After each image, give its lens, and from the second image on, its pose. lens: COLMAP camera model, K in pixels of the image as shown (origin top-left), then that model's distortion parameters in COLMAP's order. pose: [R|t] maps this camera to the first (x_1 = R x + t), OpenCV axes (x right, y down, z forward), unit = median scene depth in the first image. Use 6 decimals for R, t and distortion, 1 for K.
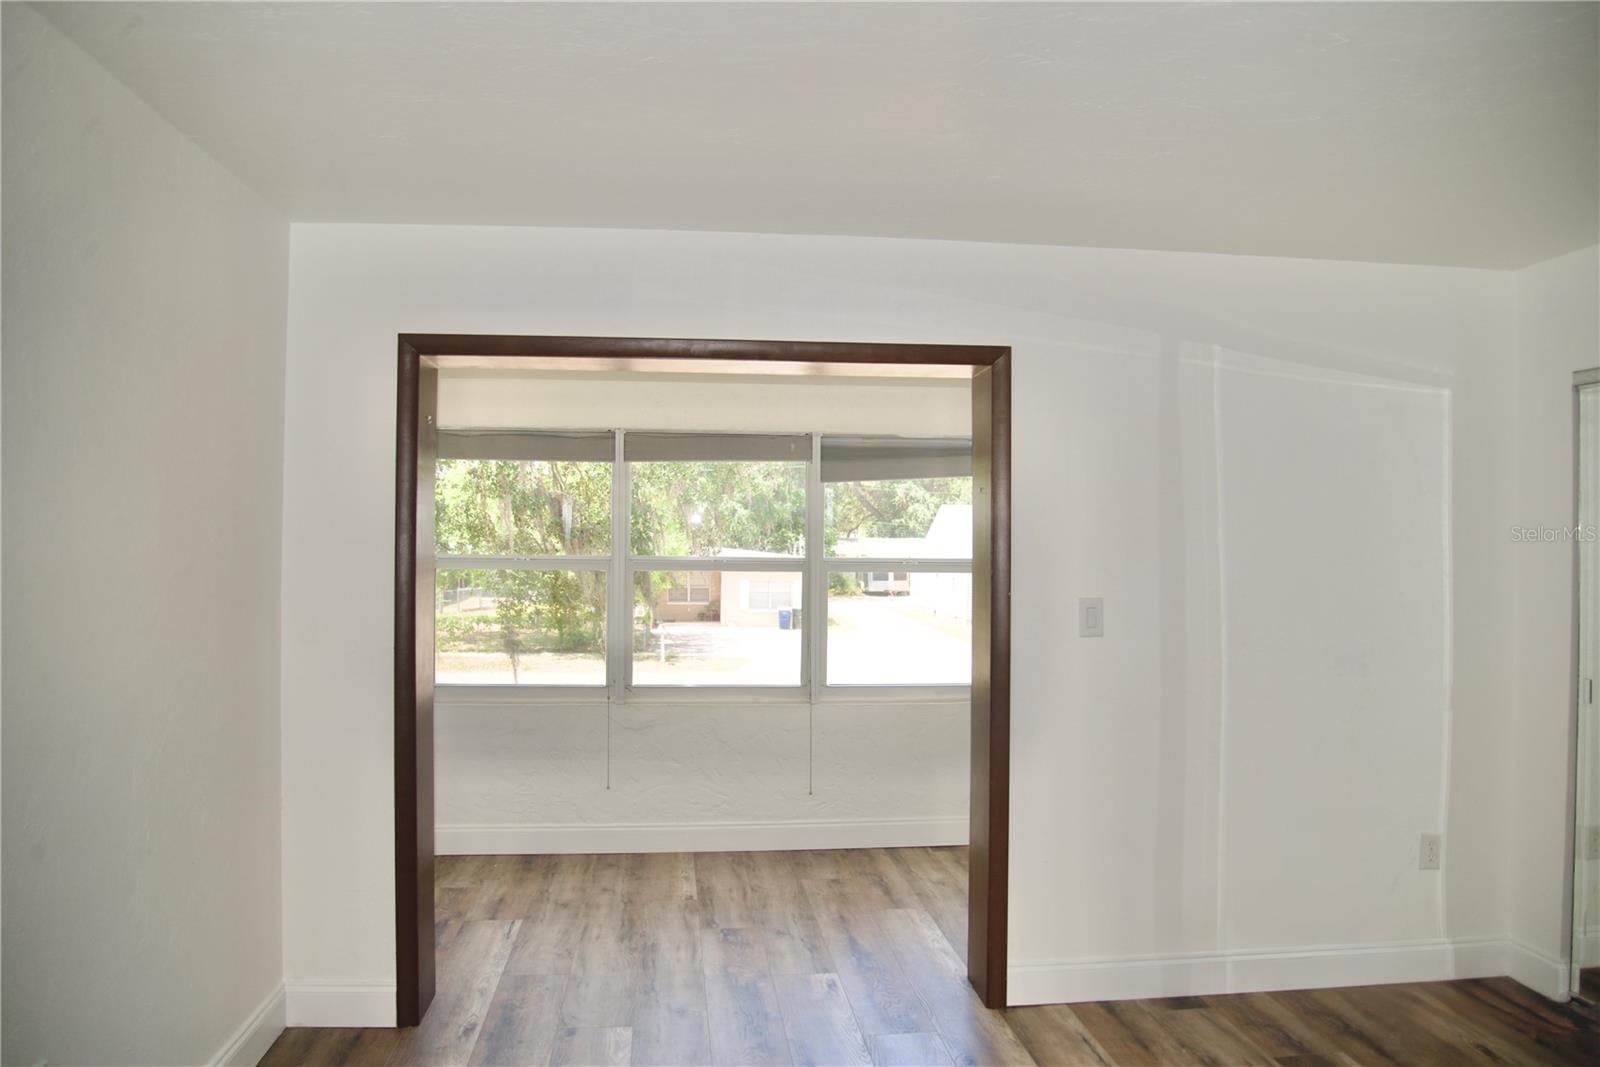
lens RADIAL K [[1084.1, 0, 800.0], [0, 1084.1, 533.5], [0, 0, 1]] dist [-0.093367, 0.033683]
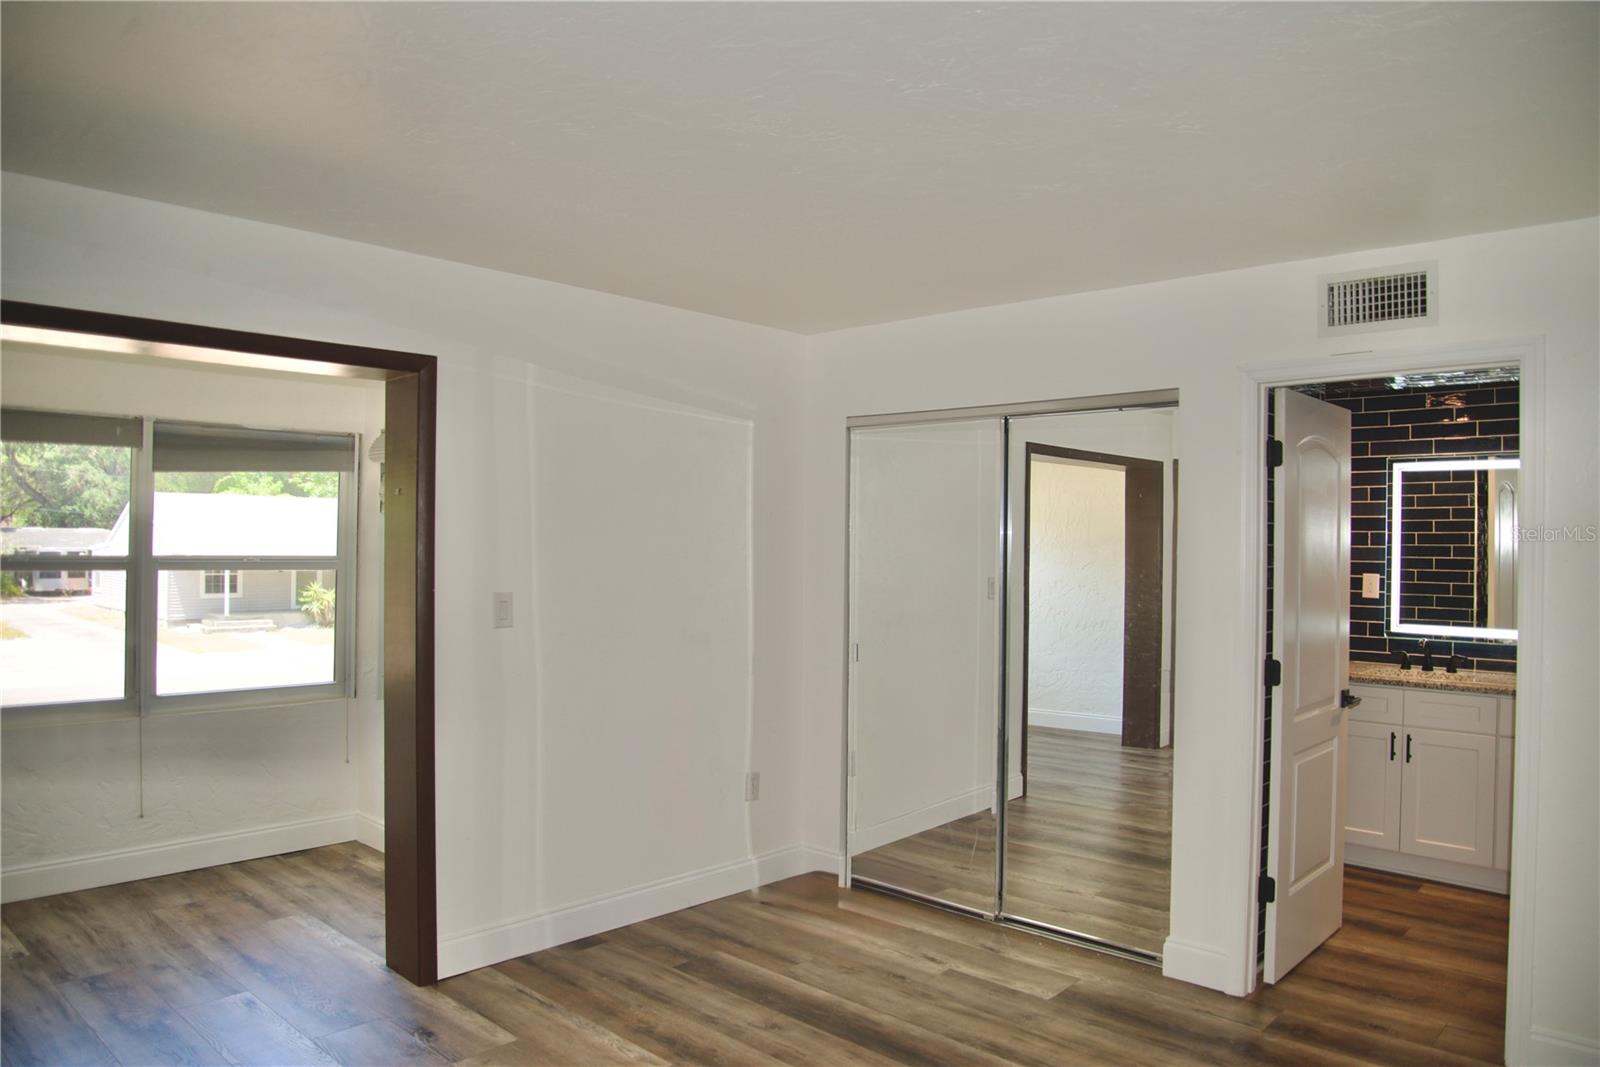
lens RADIAL K [[1084.1, 0, 800.0], [0, 1084.1, 533.5], [0, 0, 1]] dist [-0.093367, 0.033683]
pose [[0.758861, 0.007668, 0.651207, -0.179864], [-0.011955, 0.999926, 0.002158, -0.005572], [-0.651143, -0.009423, 0.758897, -0.025144]]
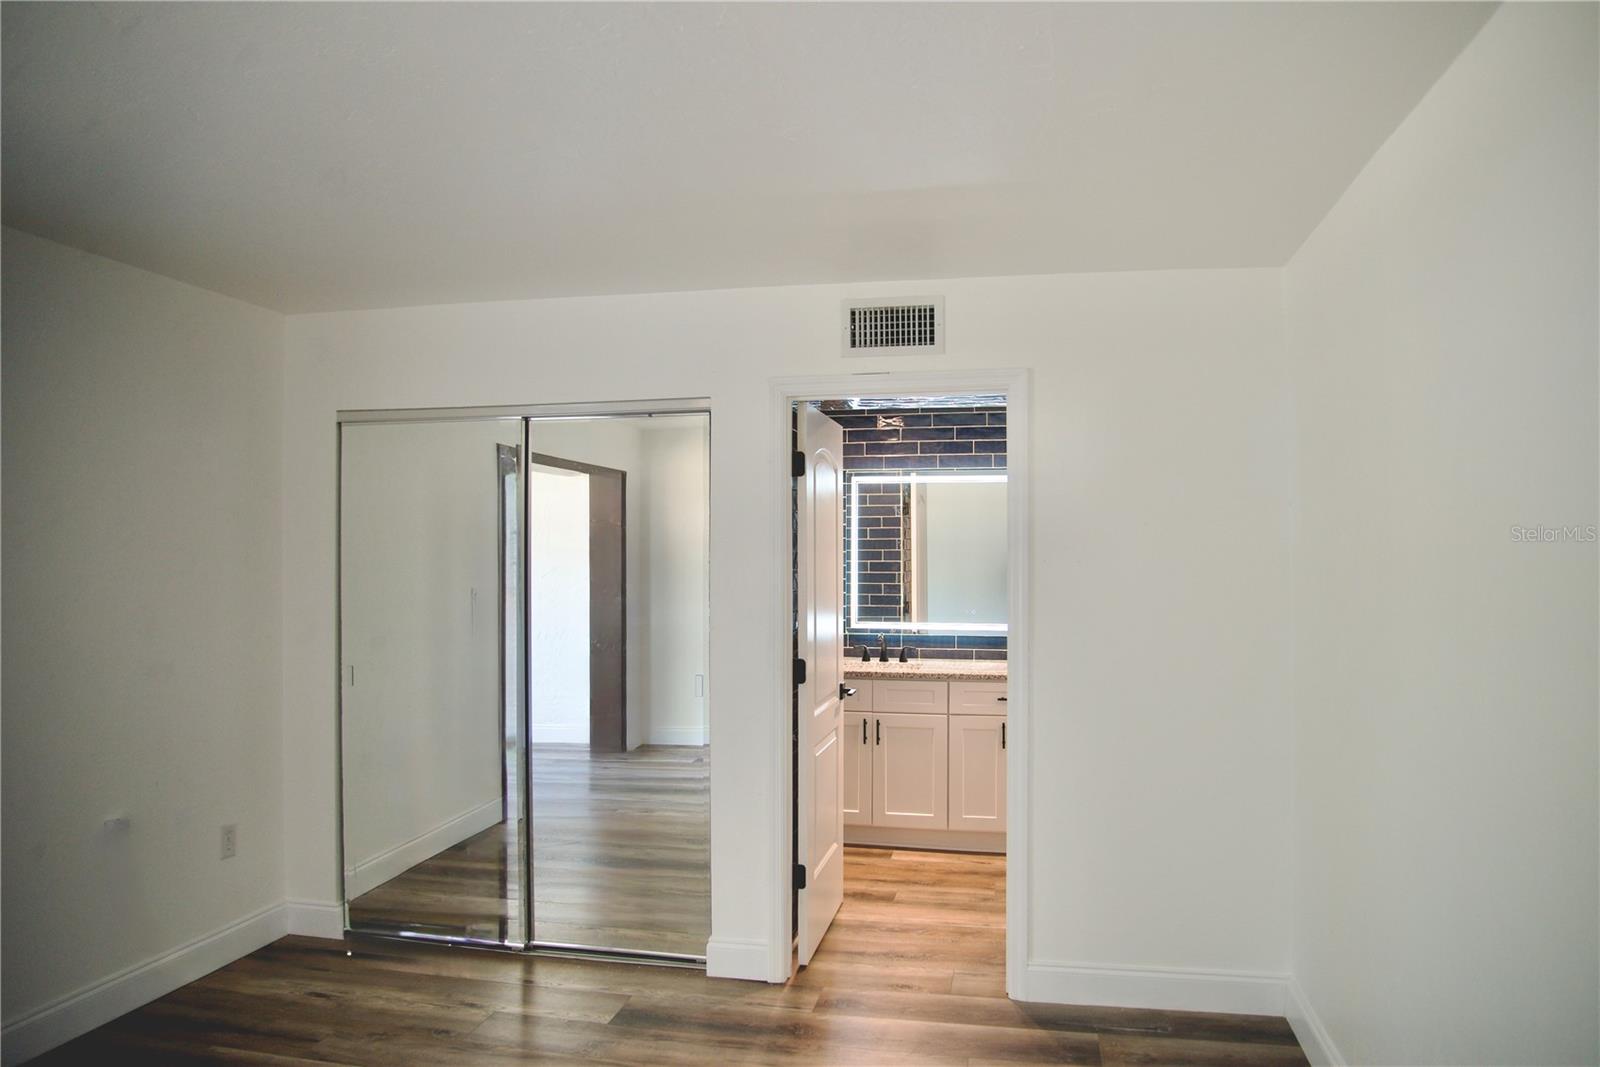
lens RADIAL K [[1084.1, 0, 800.0], [0, 1084.1, 533.5], [0, 0, 1]] dist [-0.093367, 0.033683]
pose [[0.313447, 0.012413, 0.949525, -0.209039], [-0.005709, 0.999921, -0.011187, -0.002929], [-0.949589, -0.001915, 0.313493, 0.089884]]
